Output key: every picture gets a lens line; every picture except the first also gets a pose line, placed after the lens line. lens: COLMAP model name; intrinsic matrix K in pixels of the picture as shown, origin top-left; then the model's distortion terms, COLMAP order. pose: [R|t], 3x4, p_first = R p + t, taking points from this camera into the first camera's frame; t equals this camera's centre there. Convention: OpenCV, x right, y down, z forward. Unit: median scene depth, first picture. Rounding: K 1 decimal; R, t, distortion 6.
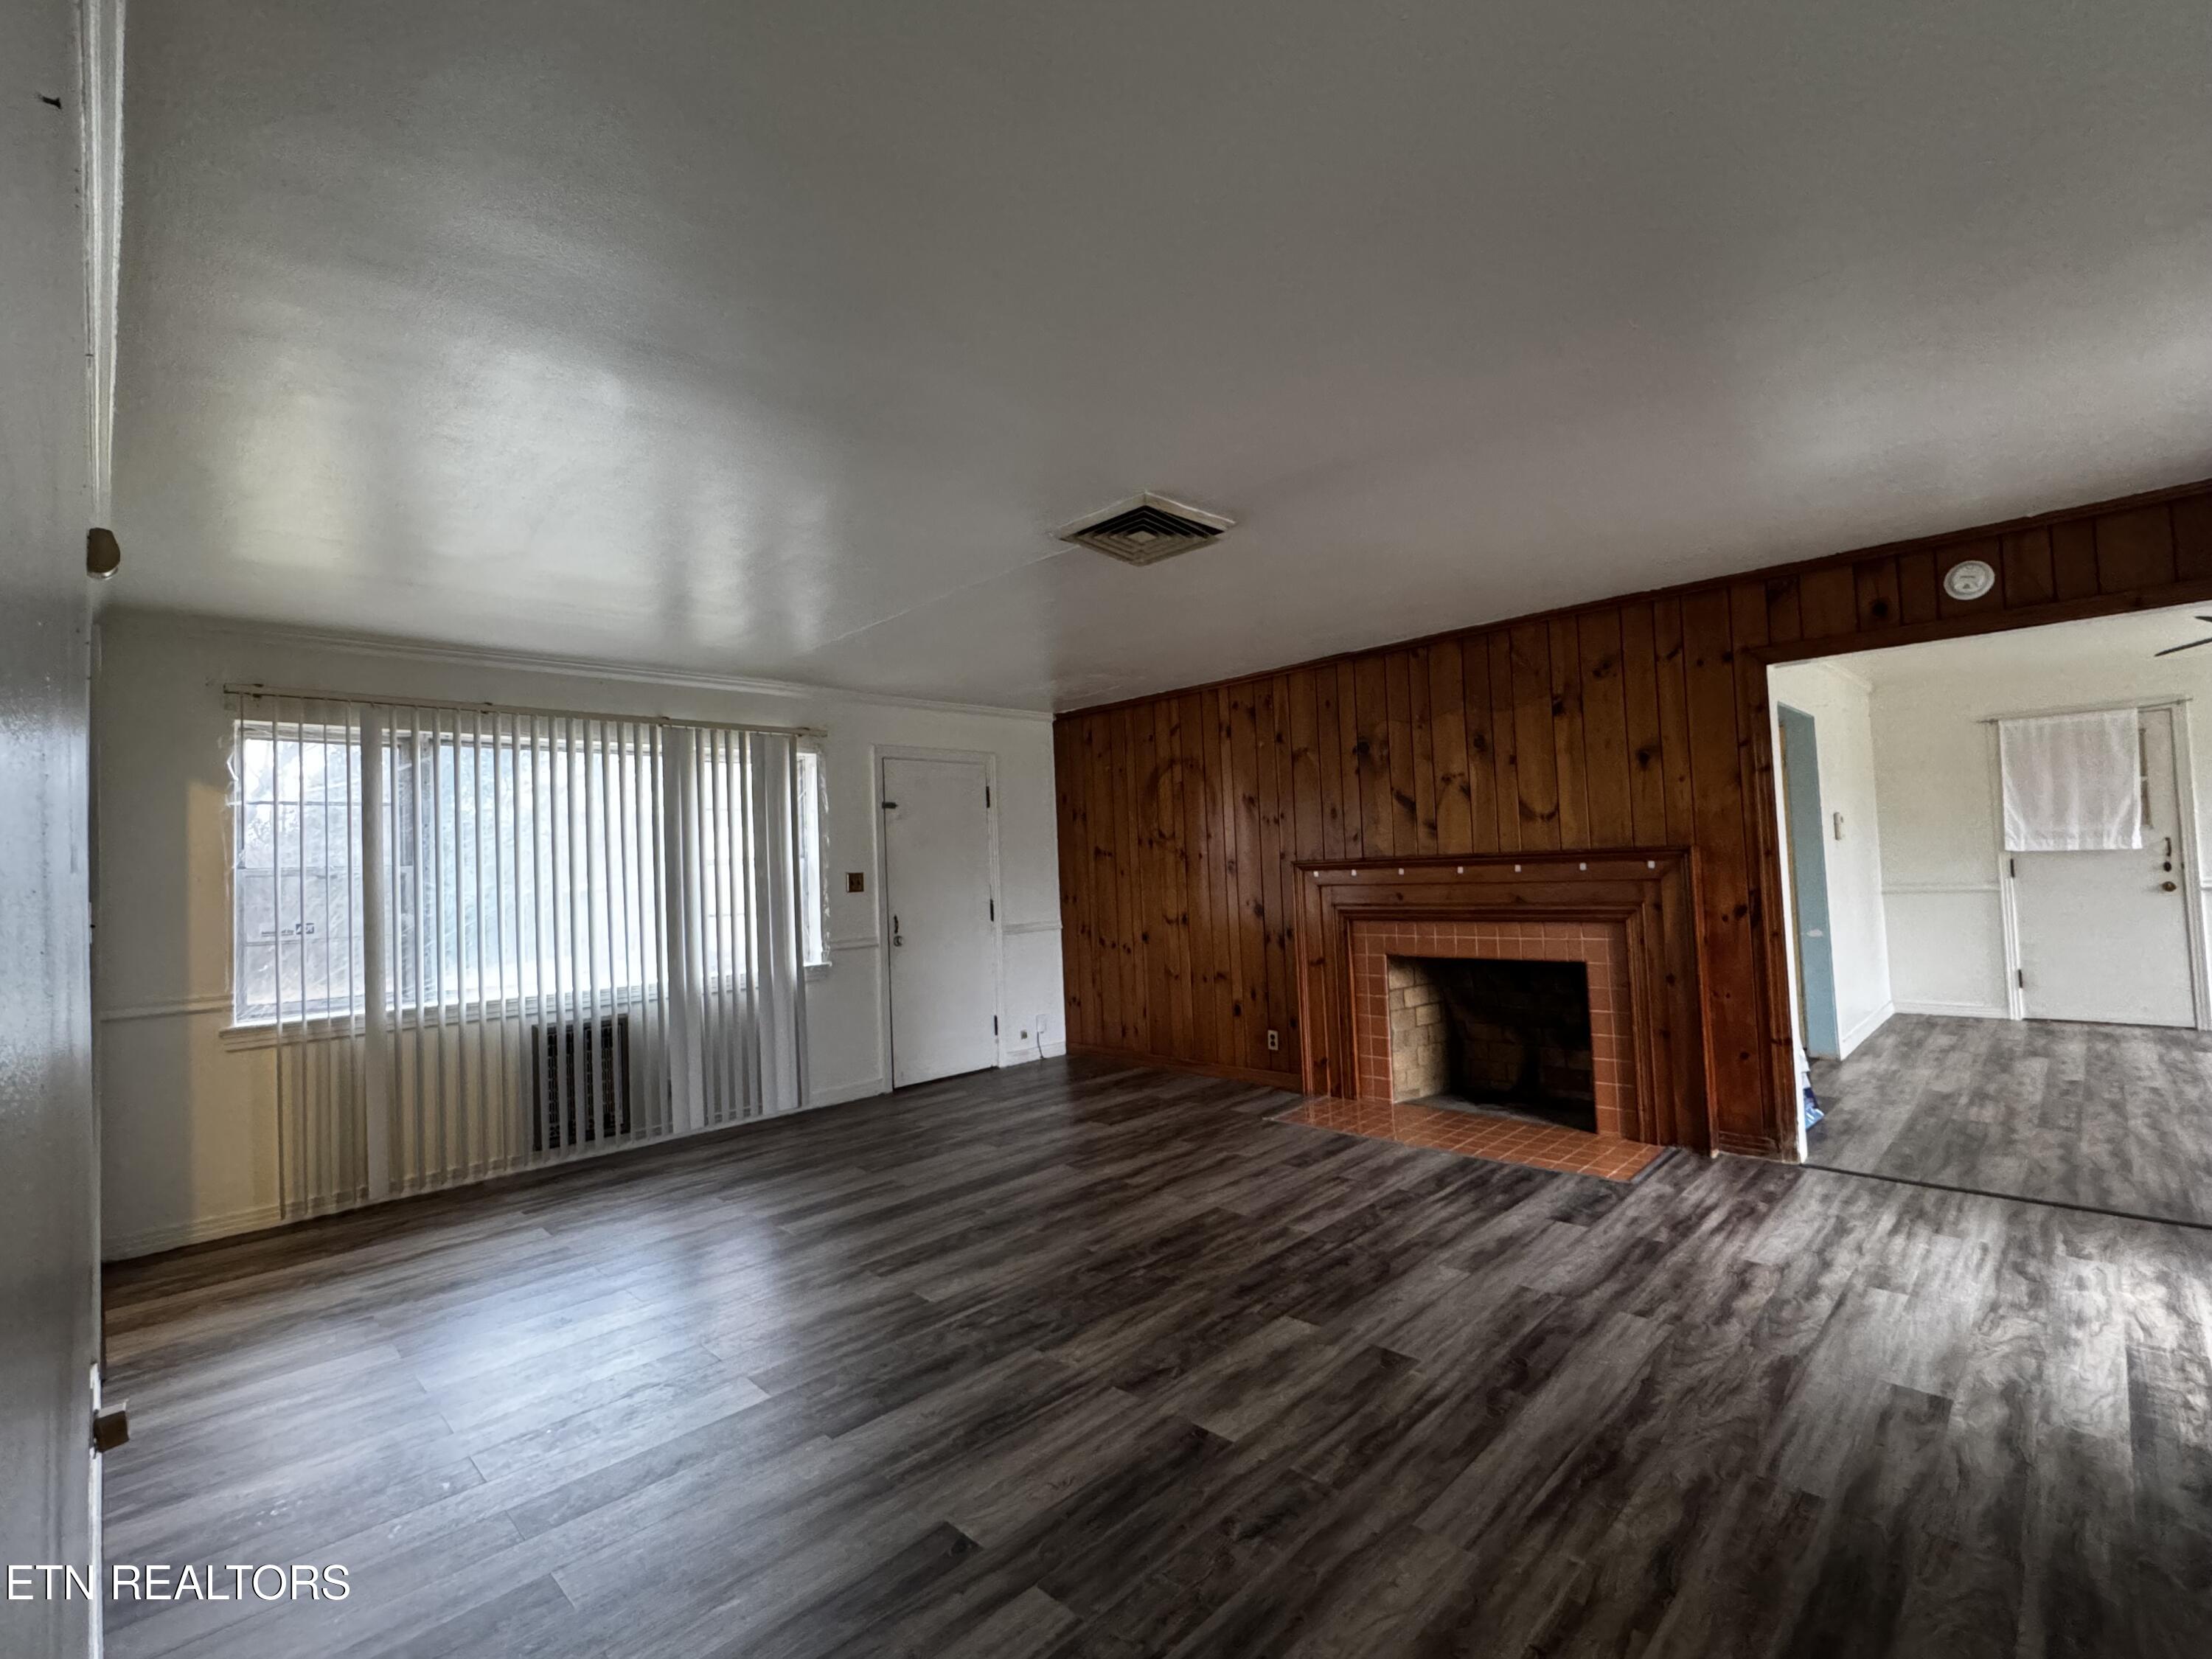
lens RADIAL K [[1015.2, 0, 1097.9], [0, 1015.2, 829.4], [0, 0, 1]] dist [-0.001941, -0.000091]
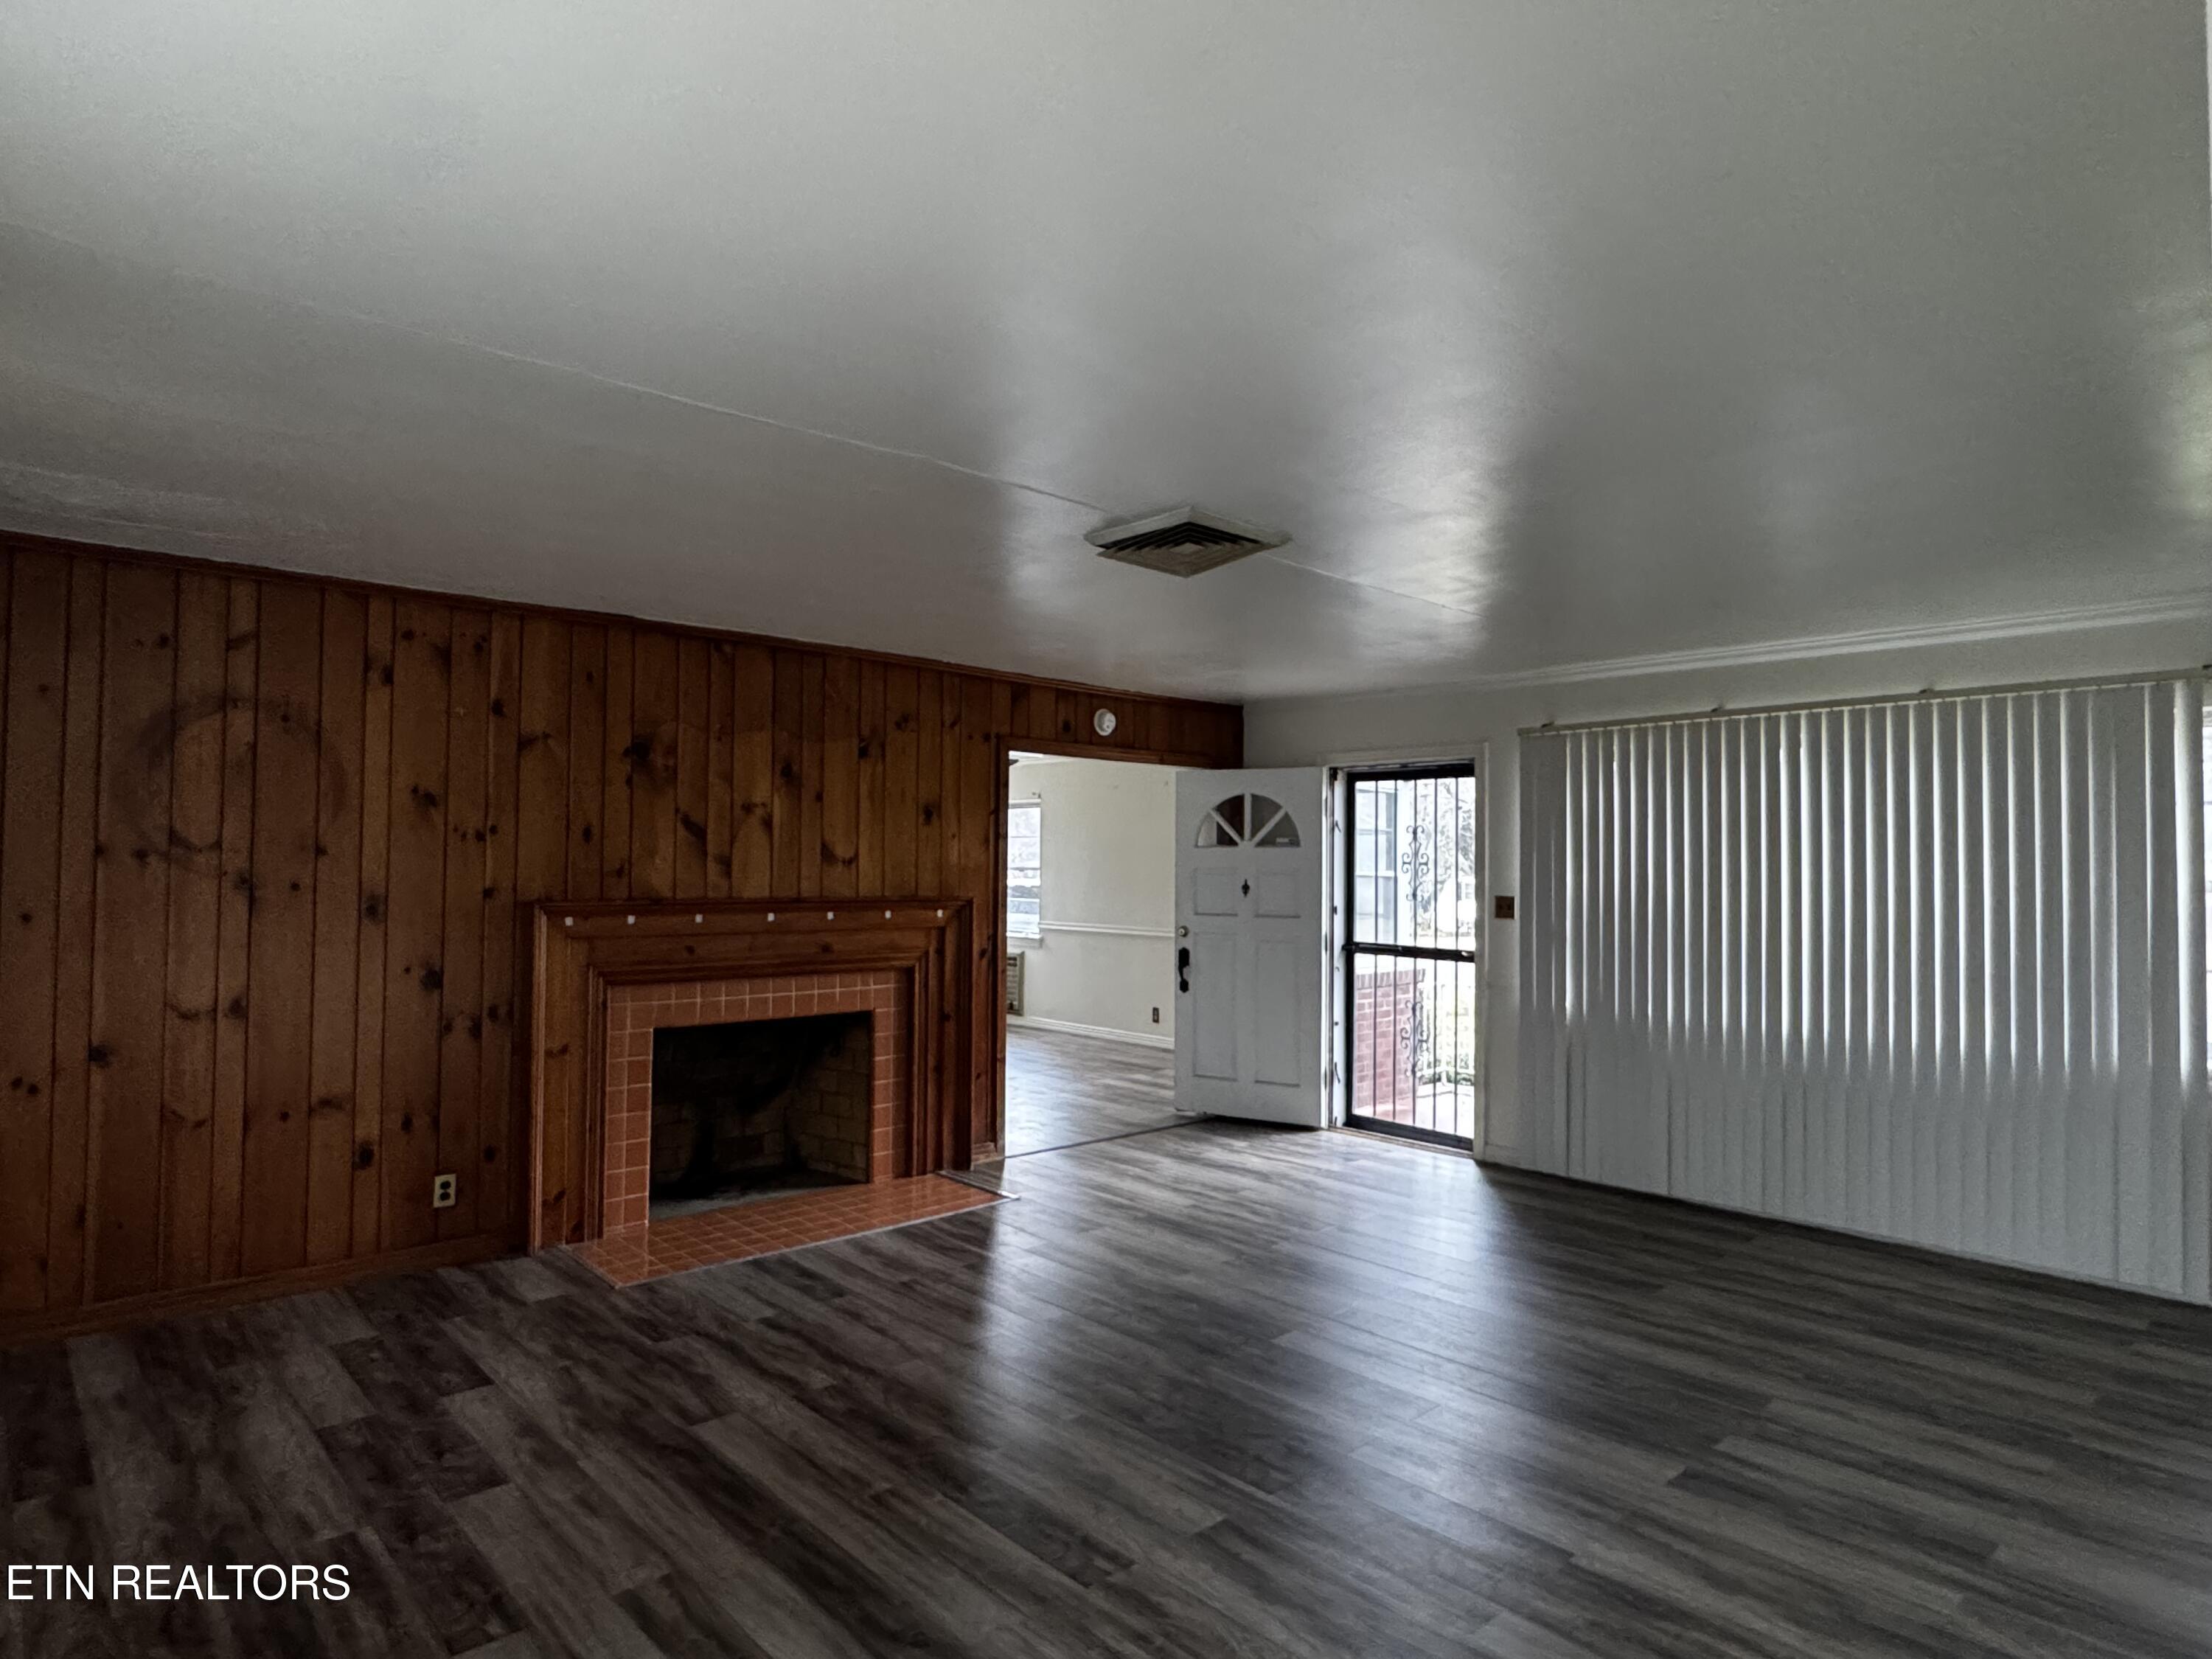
lens RADIAL K [[1260.4, 0, 1110.9], [0, 1260.4, 823.2], [0, 0, 1]] dist [-0.003539, 0.000994]
pose [[0.022108, 0.075335, 0.996913, -0.731563], [-0.049162, 0.996032, -0.074178, 0.027139], [-0.998546, -0.047371, 0.025724, 0.718599]]
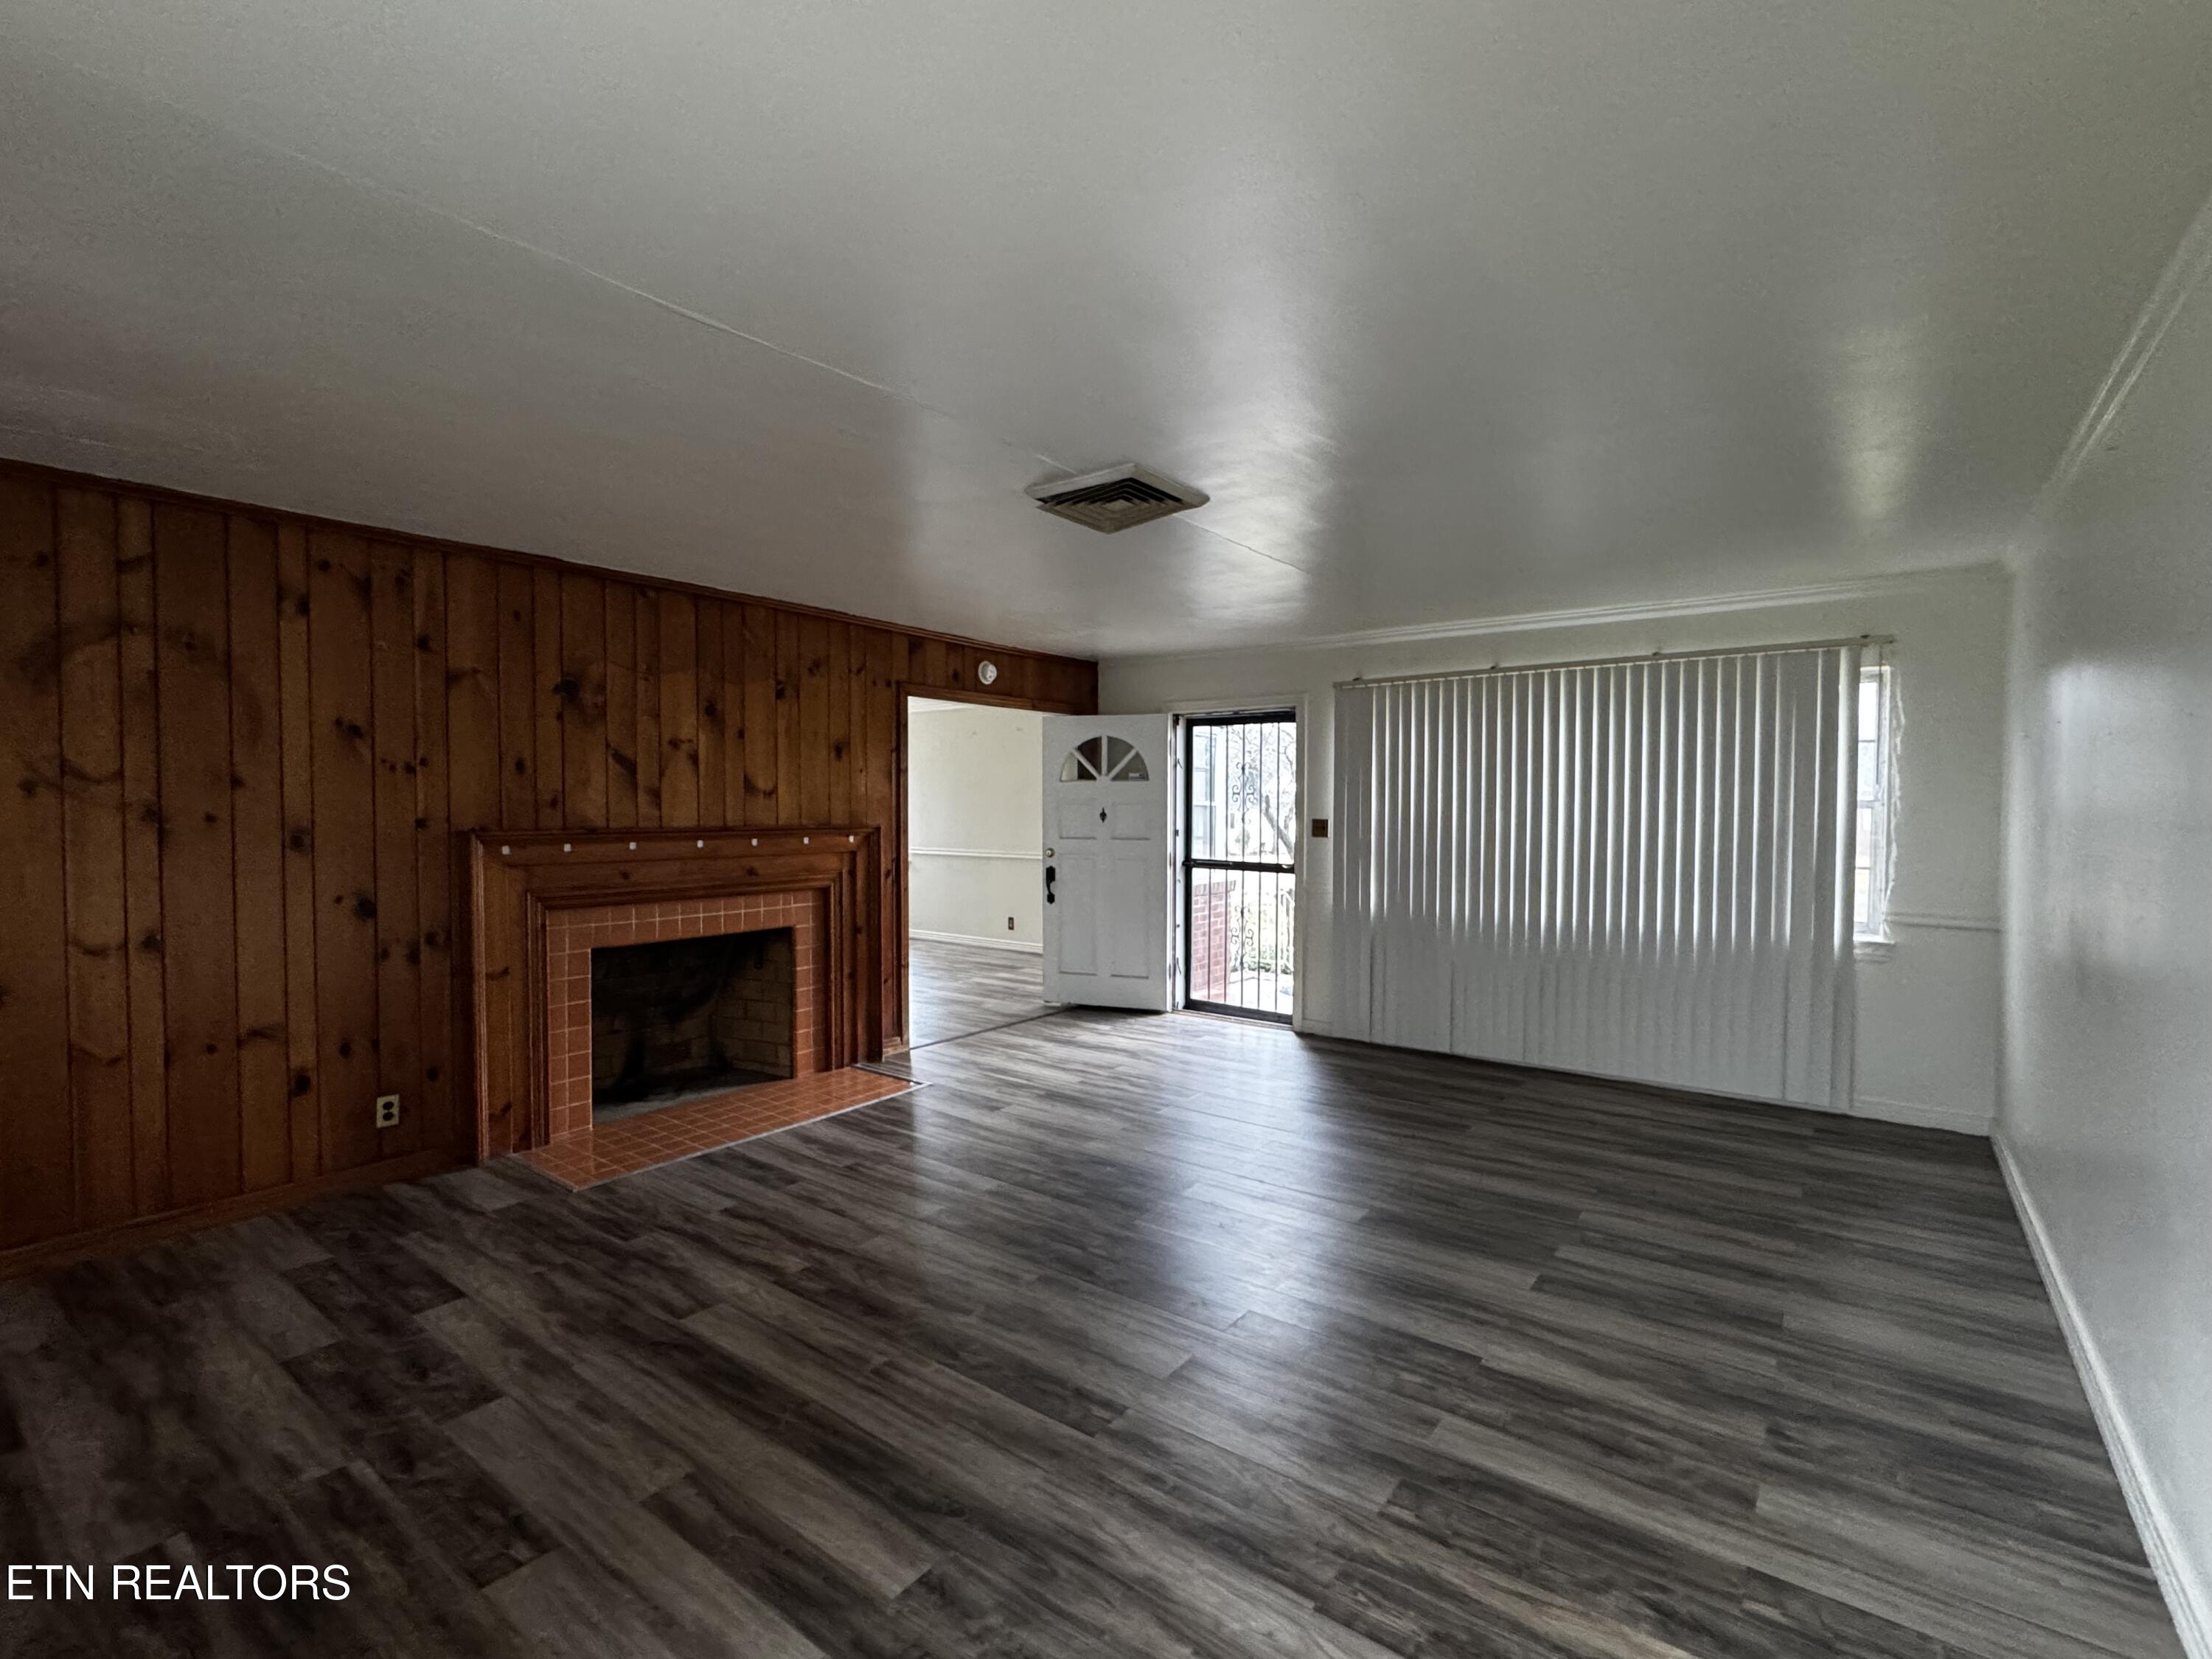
lens RADIAL K [[1015.2, 0, 1114.9], [0, 1015.2, 828.2], [0, 0, 1]] dist [-0.001941, -0.000091]
pose [[-0.158258, 0.017490, 0.987243, -0.651912], [-0.033699, 0.999165, -0.023103, 0.035886], [-0.986823, -0.036925, -0.157536, 0.803102]]
